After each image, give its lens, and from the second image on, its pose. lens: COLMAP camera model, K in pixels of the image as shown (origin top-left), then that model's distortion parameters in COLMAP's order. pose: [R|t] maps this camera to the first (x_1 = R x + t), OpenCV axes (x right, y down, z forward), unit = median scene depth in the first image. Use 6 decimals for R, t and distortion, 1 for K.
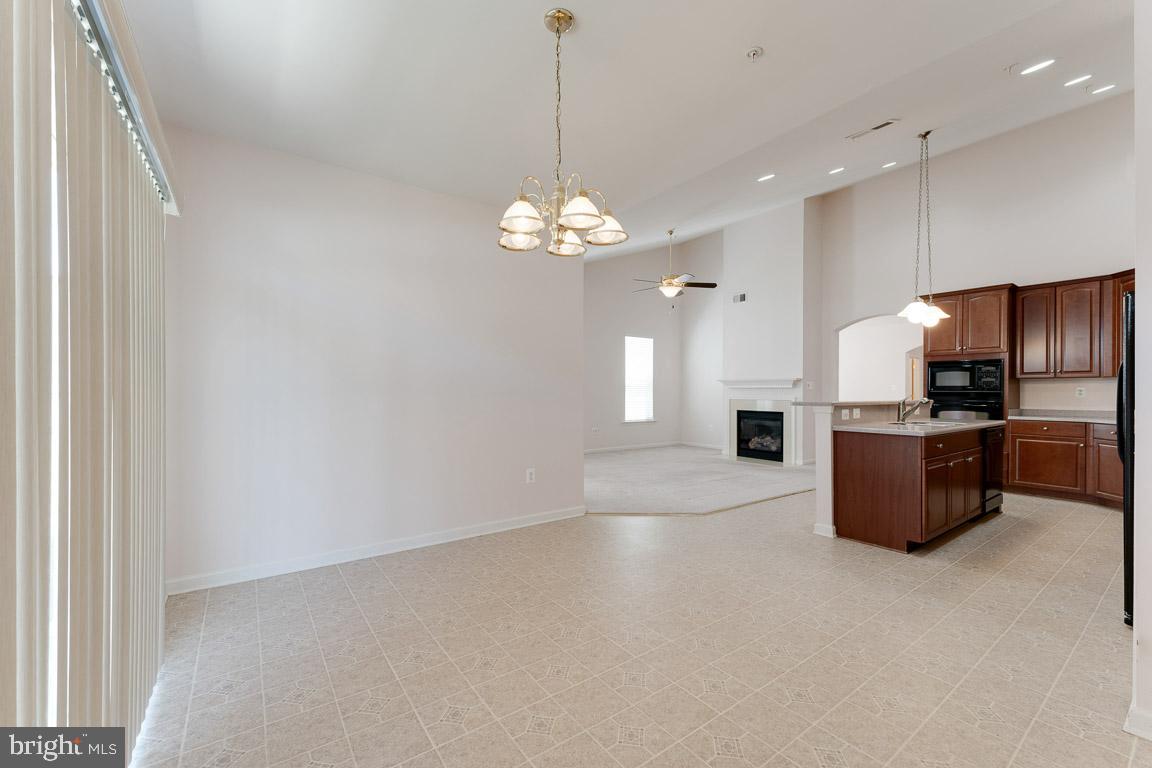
lens RADIAL K [[465.1, 0, 573.3], [0, 465.1, 392.7], [0, 0, 1]] dist [-0.005737, 0.001424]
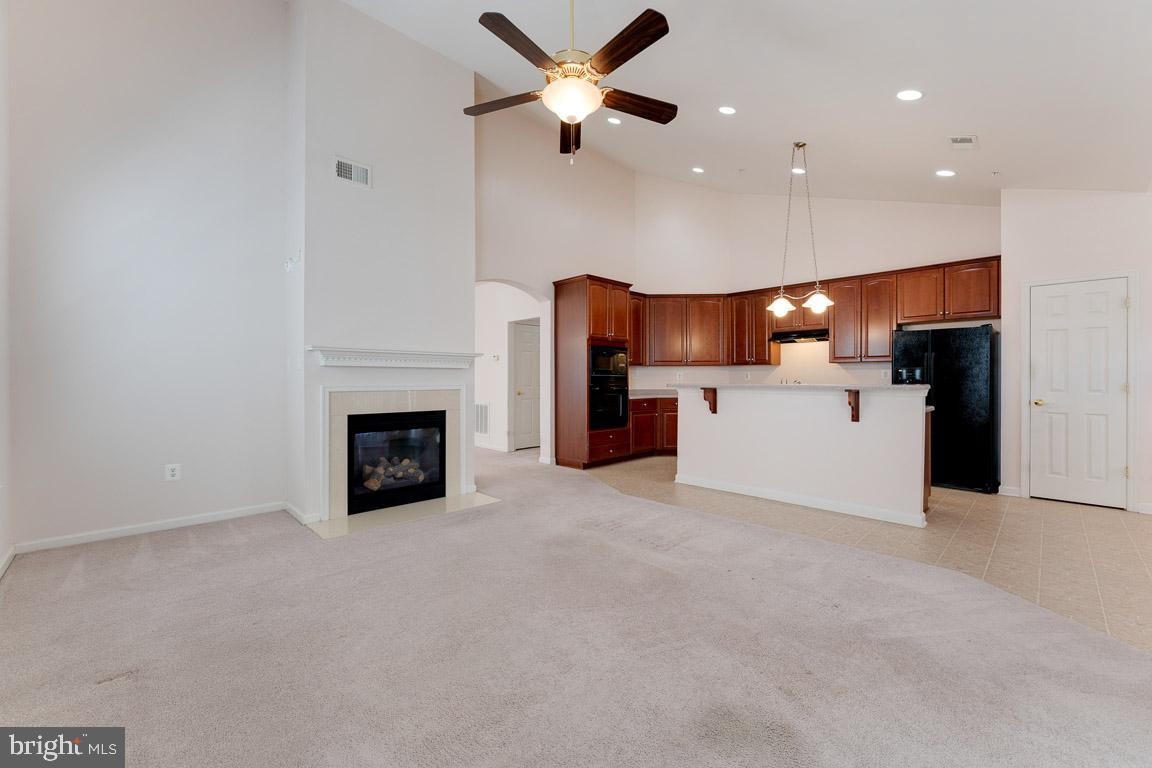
lens RADIAL K [[465.1, 0, 576.8], [0, 465.1, 378.4], [0, 0, 1]] dist [-0.005737, 0.001424]
pose [[-0.154523, 0.001232, 0.987988, -0.198078], [0.003795, 0.999993, -0.000654, 0.004384], [-0.987982, 0.003648, -0.154526, 1.289624]]
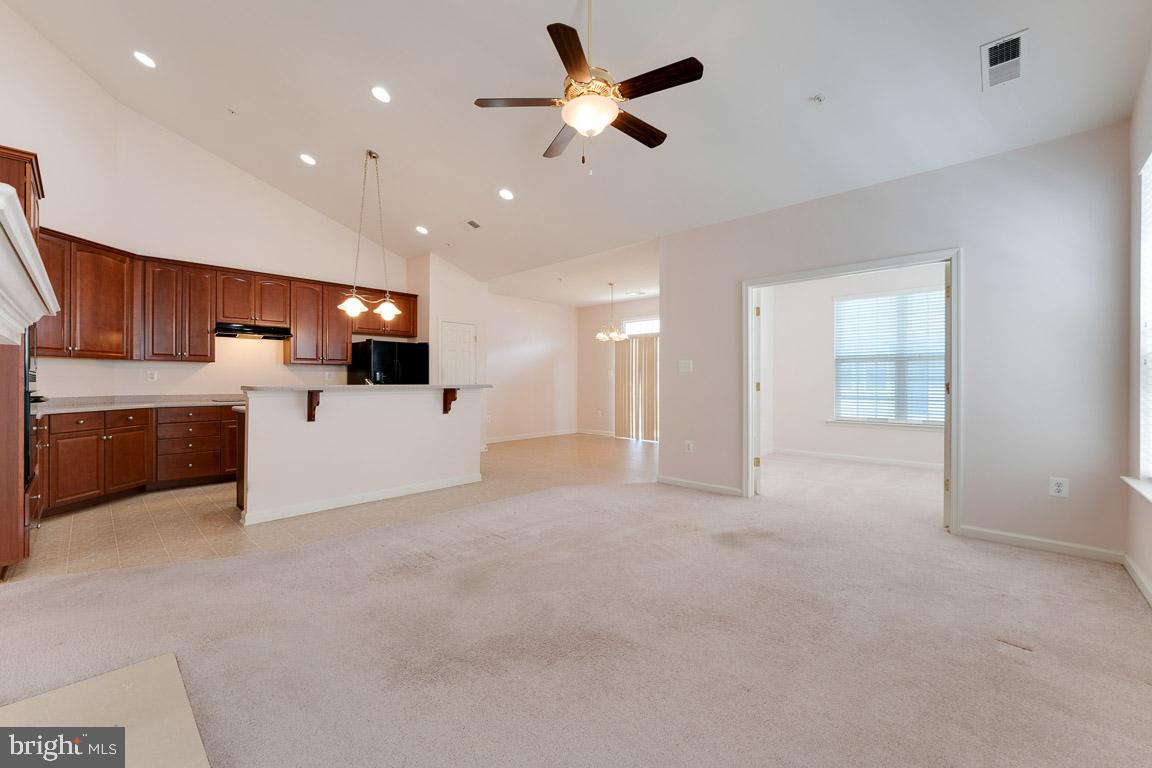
lens RADIAL K [[465.1, 0, 575.2], [0, 465.1, 379.3], [0, 0, 1]] dist [-0.005737, 0.001424]
pose [[-0.981589, -0.002507, -0.190988, 0.361608], [-0.002143, 0.999995, -0.002115, 0.005985], [0.190992, -0.001667, -0.981590, 1.692076]]
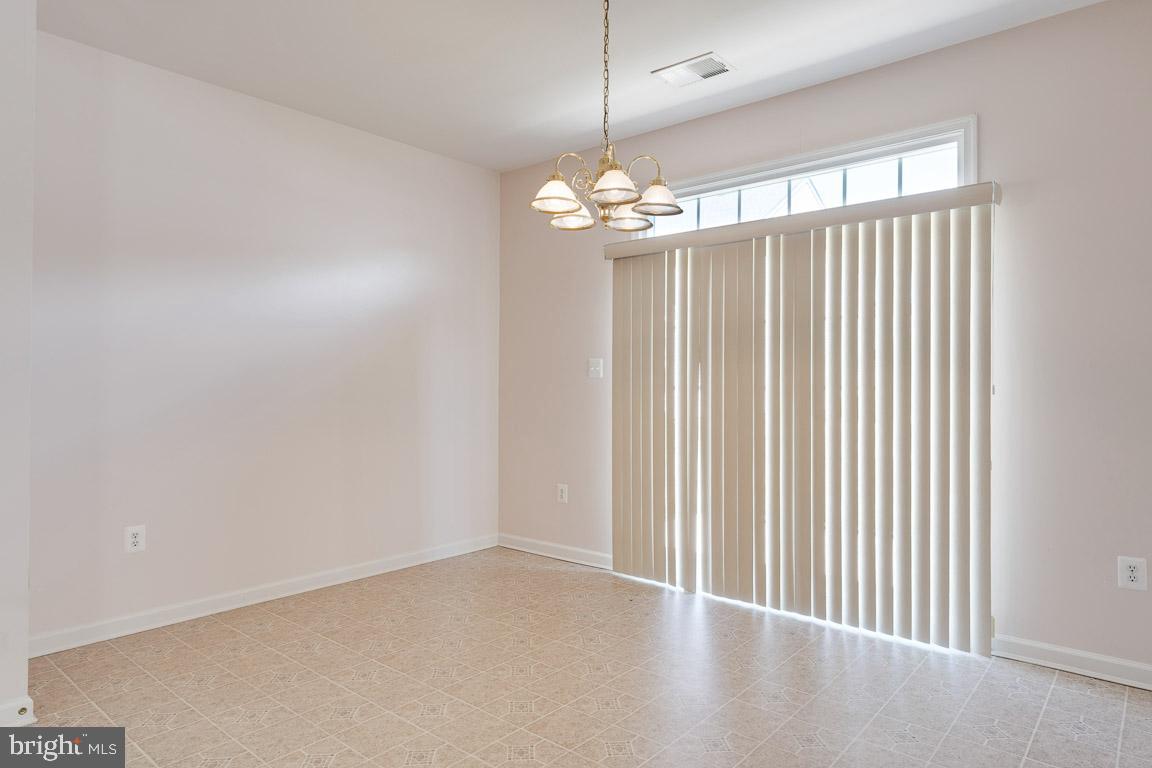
lens RADIAL K [[699.1, 0, 570.2], [0, 699.1, 387.2], [0, 0, 1]] dist [-0.008148, 0.003087]
pose [[-0.973708, 0.005475, -0.227732, 0.121816], [0.002535, 0.999910, 0.013199, -0.005898], [0.227784, 0.012275, -0.973634, 0.818823]]
